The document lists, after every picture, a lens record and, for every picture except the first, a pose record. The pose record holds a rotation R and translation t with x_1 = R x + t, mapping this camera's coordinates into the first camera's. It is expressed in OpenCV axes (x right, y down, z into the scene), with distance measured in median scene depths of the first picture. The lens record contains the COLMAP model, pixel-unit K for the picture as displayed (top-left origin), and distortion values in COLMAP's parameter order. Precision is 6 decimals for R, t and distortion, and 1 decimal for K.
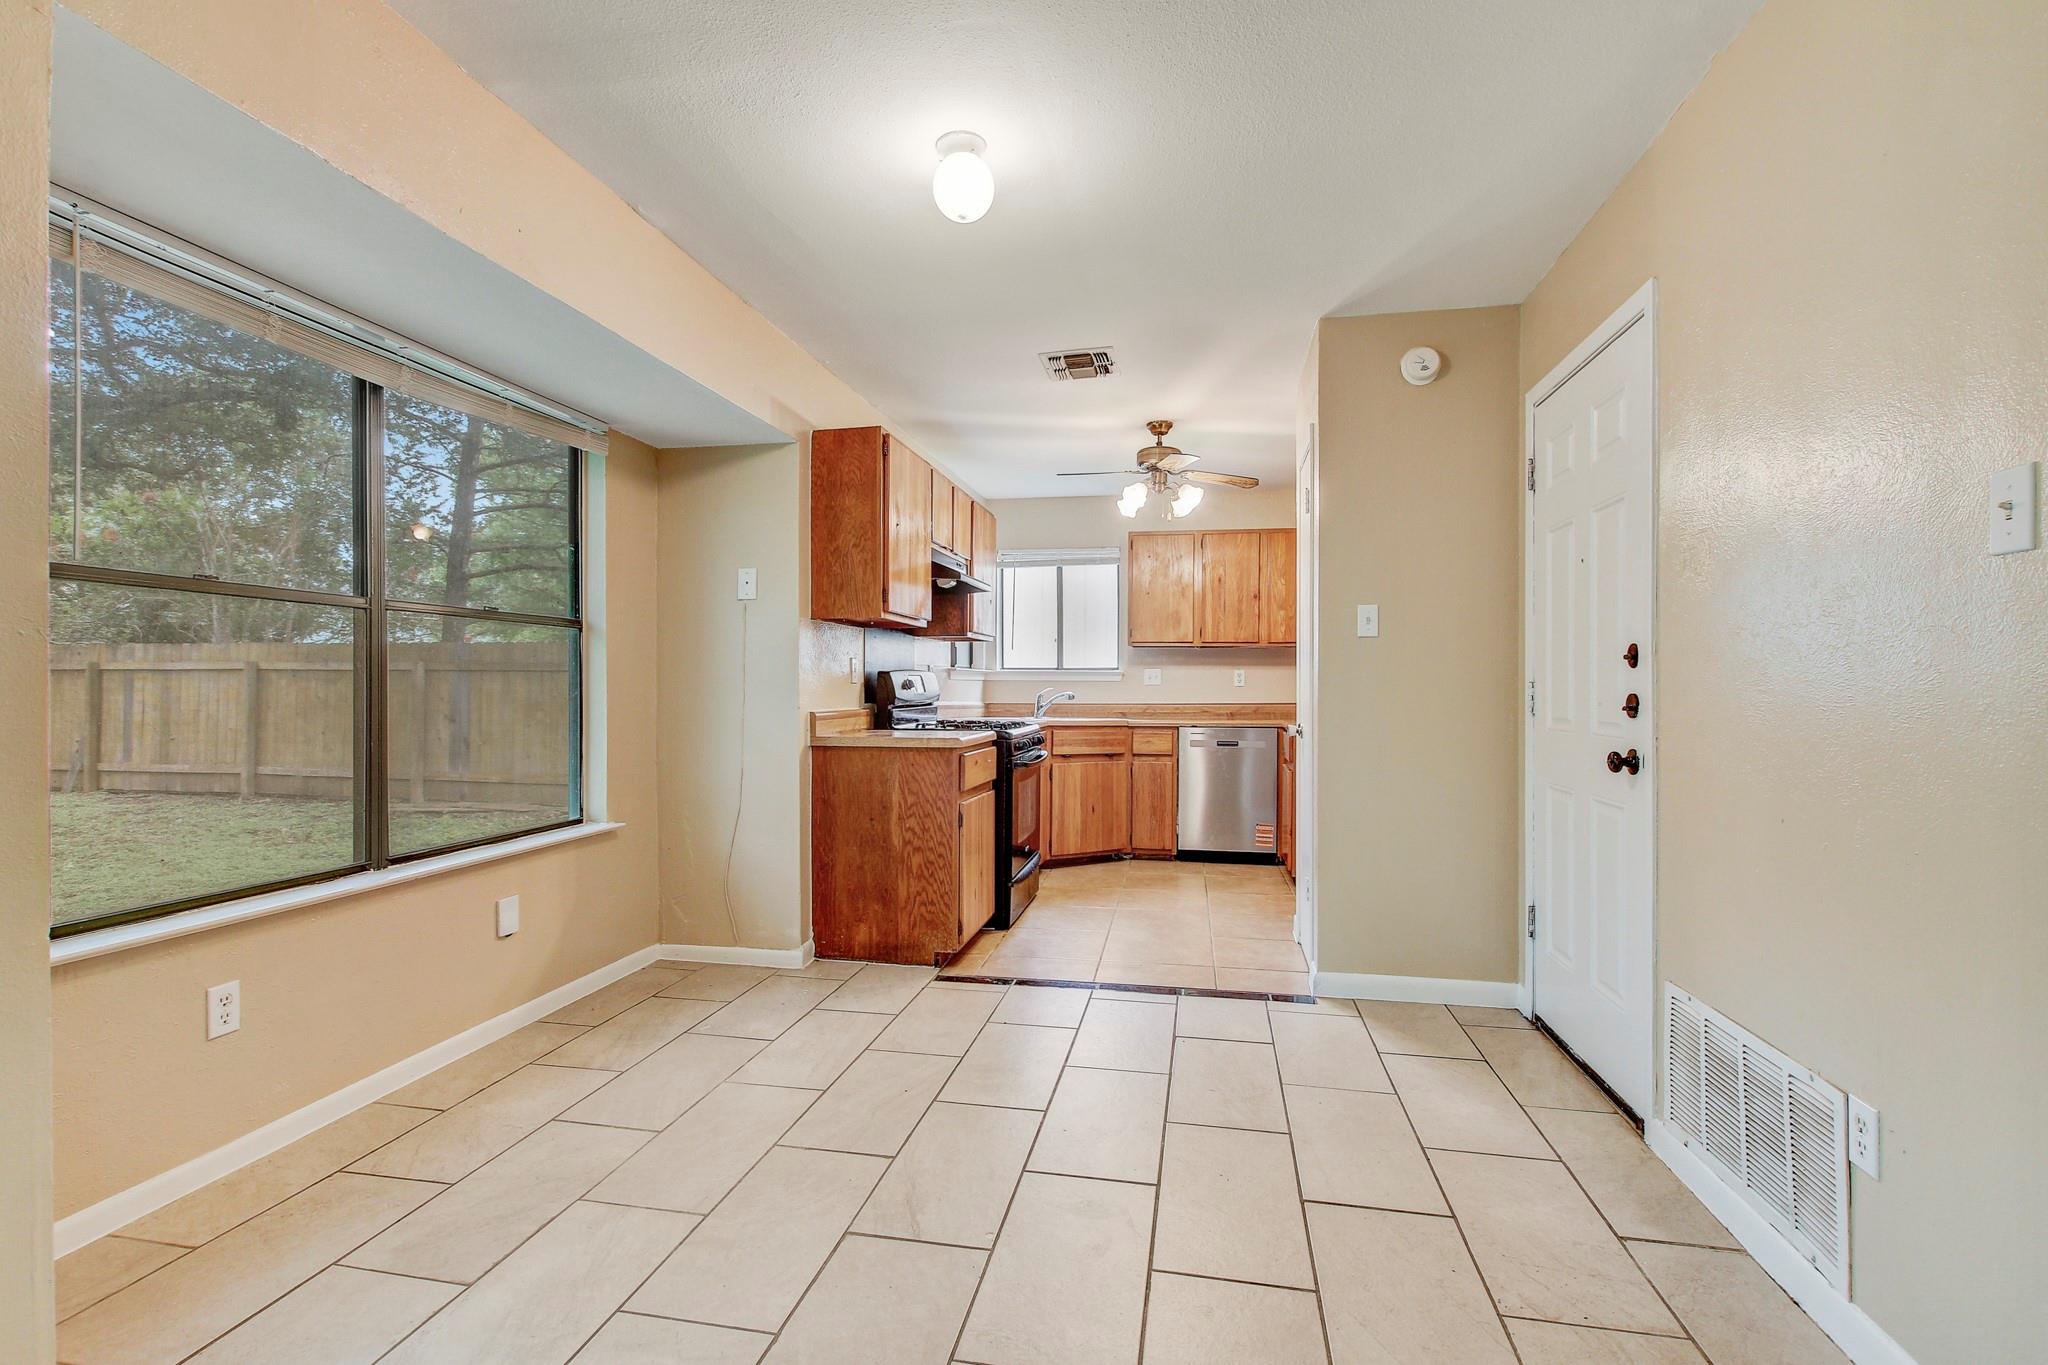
lens RADIAL K [[943.4, 0, 1020.5], [0, 943.4, 685.5], [0, 0, 1]] dist [0.000717, 0.000207]
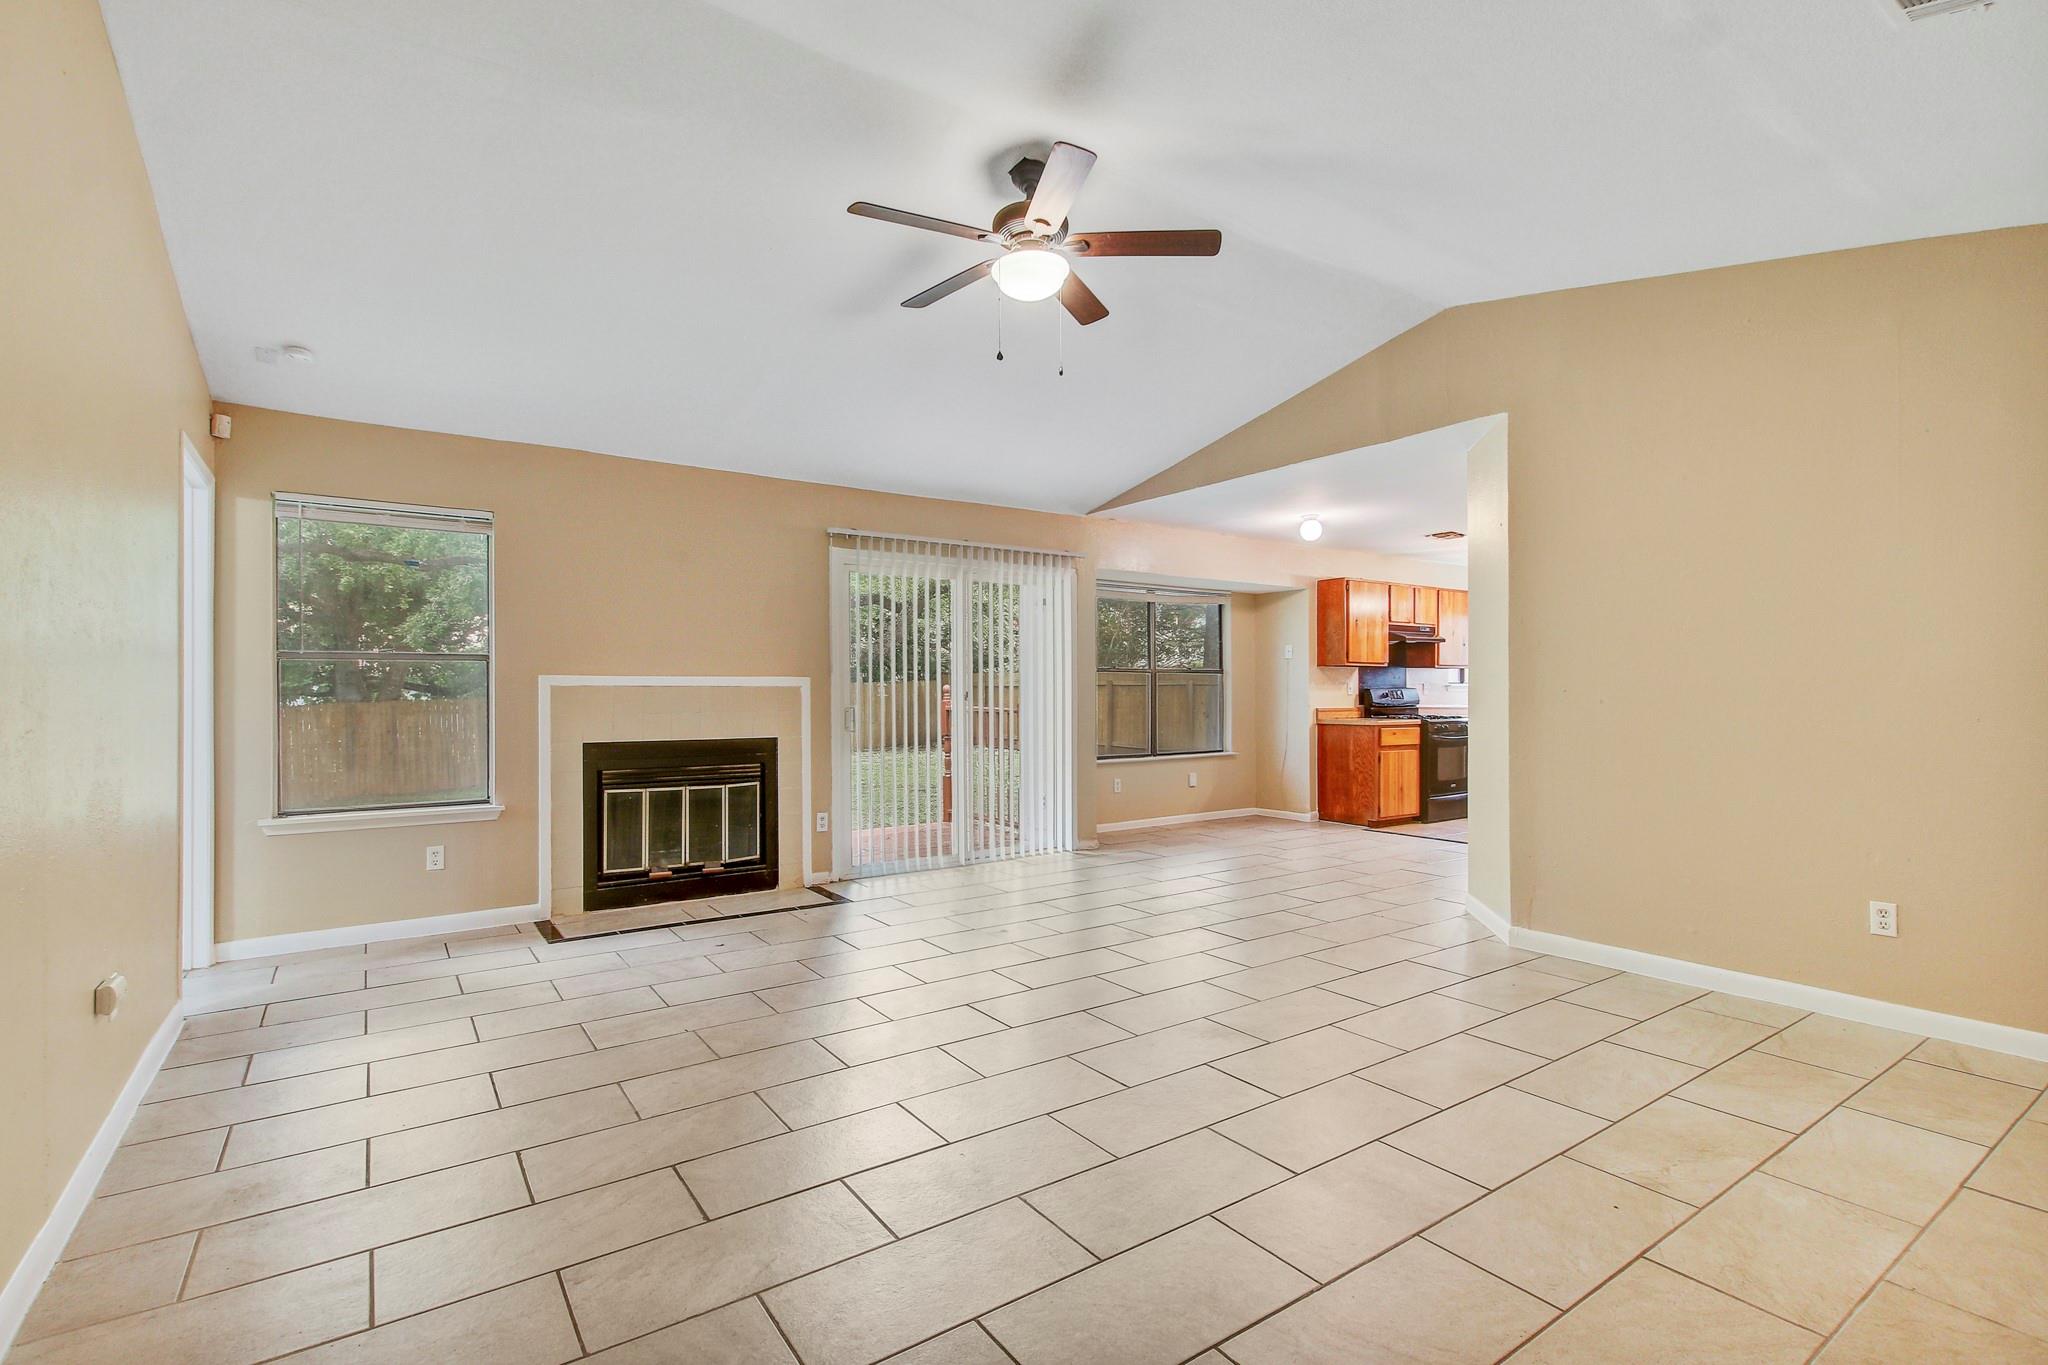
lens RADIAL K [[943.4, 0, 1020.5], [0, 943.4, 685.5], [0, 0, 1]] dist [0.000717, 0.000207]
pose [[0.718527, -0.005950, -0.695473, 0.525572], [0.000772, 0.999970, -0.007757, -0.005432], [0.695498, 0.005037, 0.718510, -0.689687]]
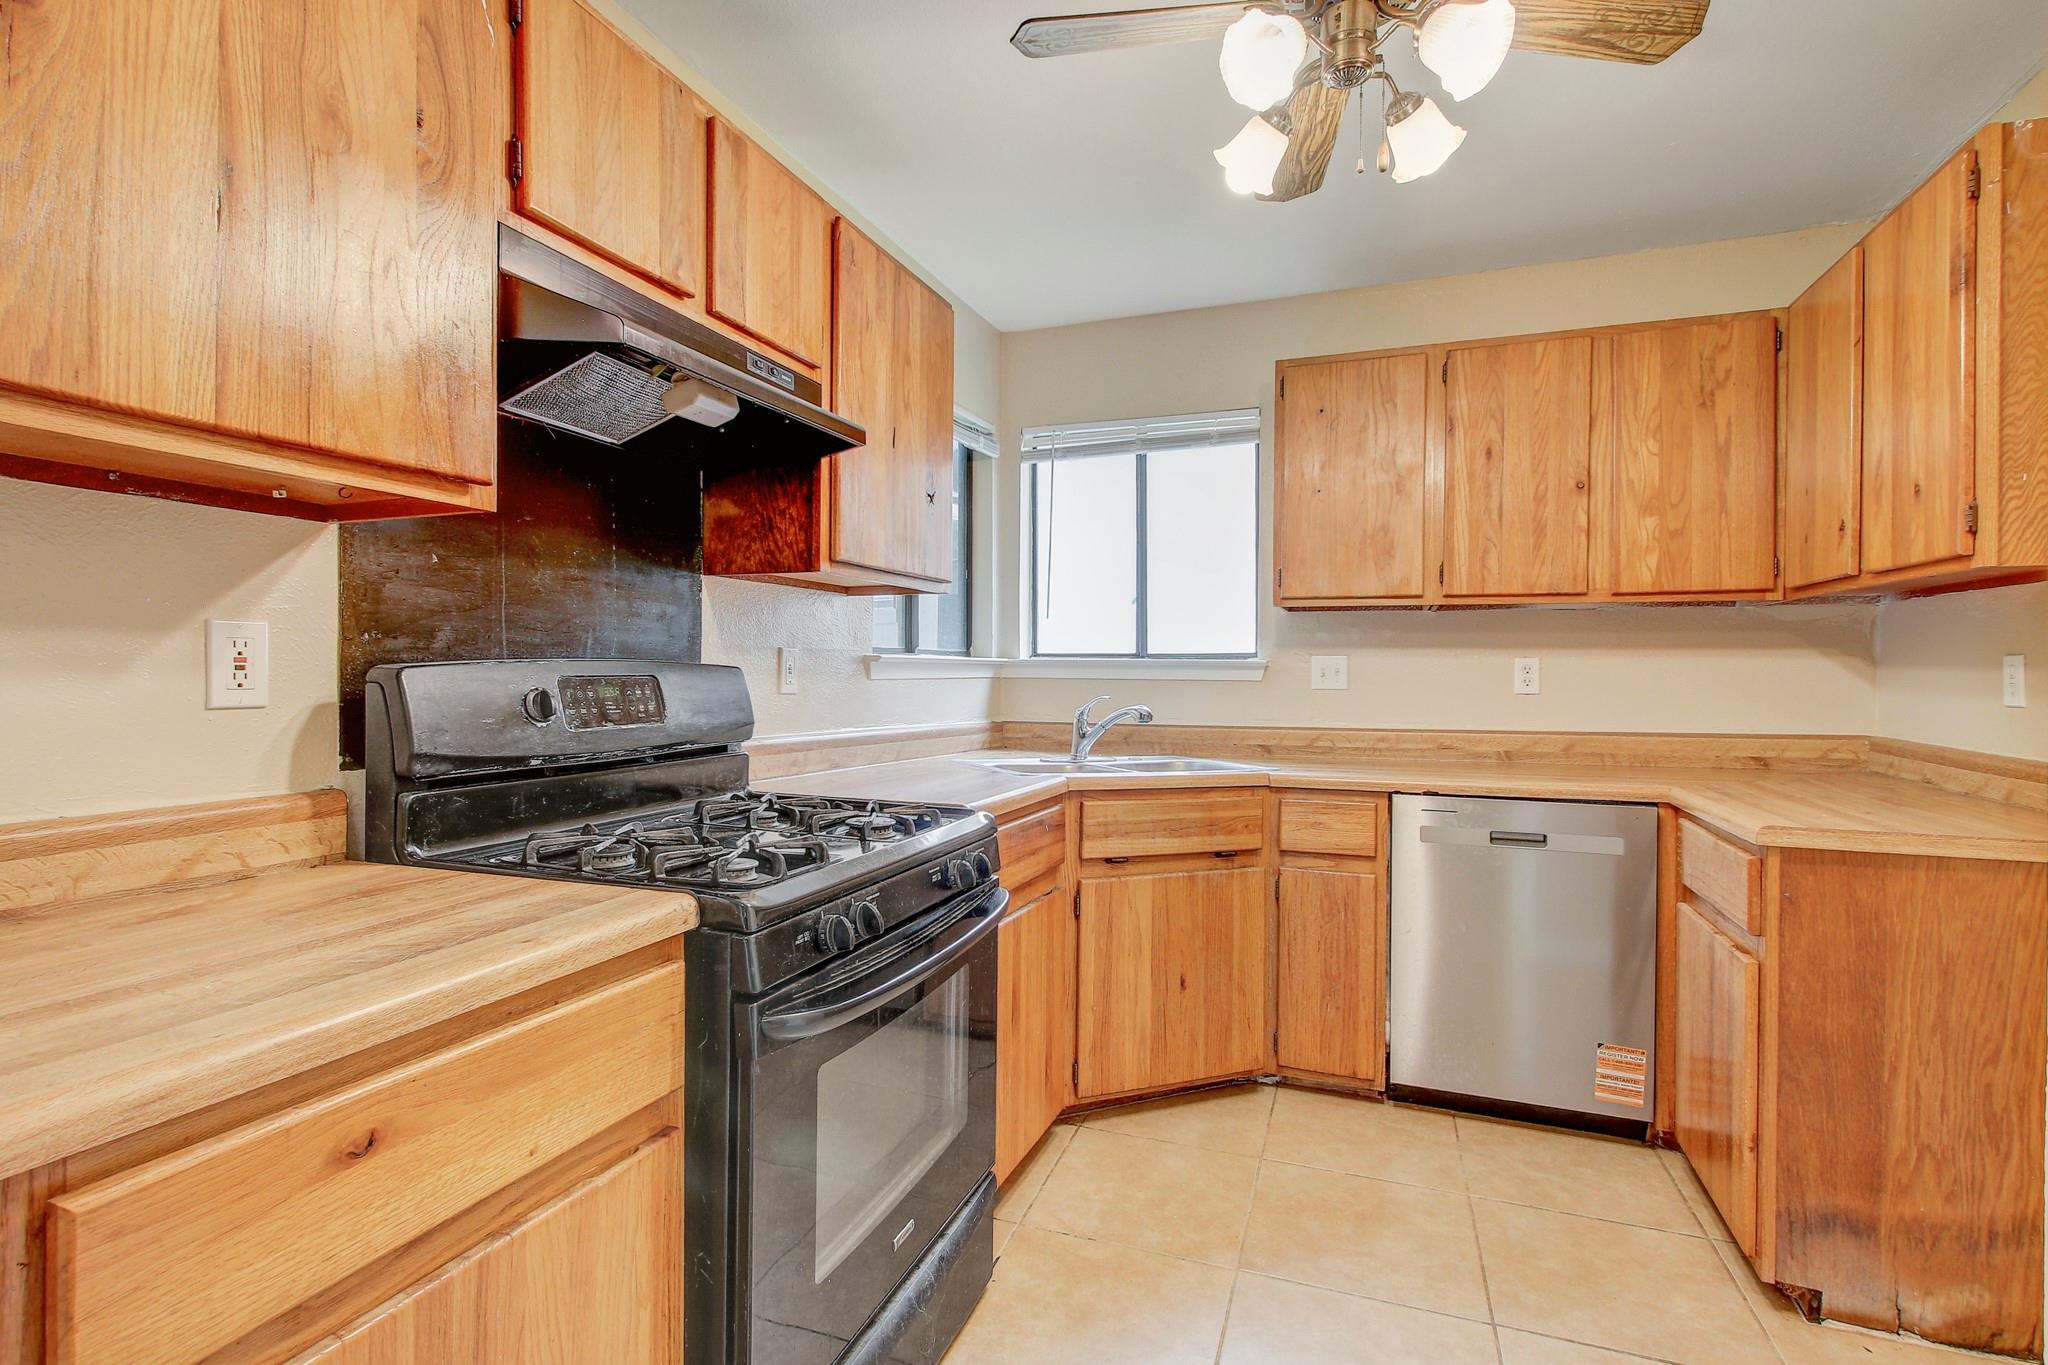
lens RADIAL K [[943.4, 0, 1020.5], [0, 943.4, 685.5], [0, 0, 1]] dist [0.000717, 0.000207]
pose [[0.985085, 0.004656, -0.172005, 0.075499], [-0.002028, 0.999879, 0.015452, -0.010346], [0.172056, -0.014873, 0.984975, 0.552026]]
